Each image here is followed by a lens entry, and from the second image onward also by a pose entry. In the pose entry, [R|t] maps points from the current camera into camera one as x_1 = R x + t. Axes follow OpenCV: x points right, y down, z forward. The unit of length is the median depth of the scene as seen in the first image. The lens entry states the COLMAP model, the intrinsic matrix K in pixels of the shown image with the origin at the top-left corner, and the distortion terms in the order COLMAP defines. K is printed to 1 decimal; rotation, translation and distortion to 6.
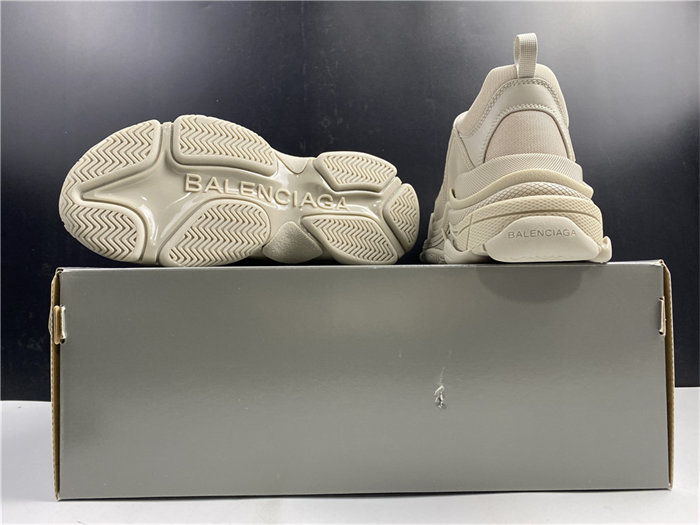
lens RADIAL K [[528.0, 0, 354.2], [0, 528.0, 264.4], [0, 0, 1]] dist [0.014539, 0.012700]
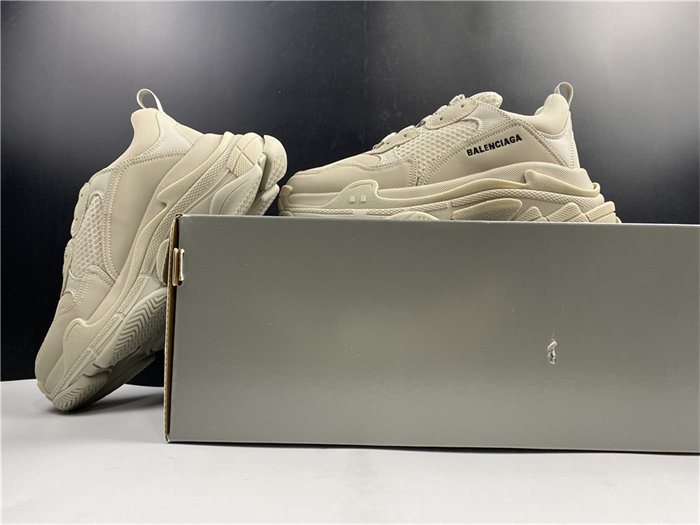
lens RADIAL K [[528.0, 0, 347.3], [0, 528.0, 258.4], [0, 0, 1]] dist [0.014539, 0.012700]
pose [[0.999408, 0.032504, -0.011259, -0.106100], [-0.033125, 0.997631, -0.060299, 0.071372], [0.009272, 0.060636, 0.998117, -0.004225]]
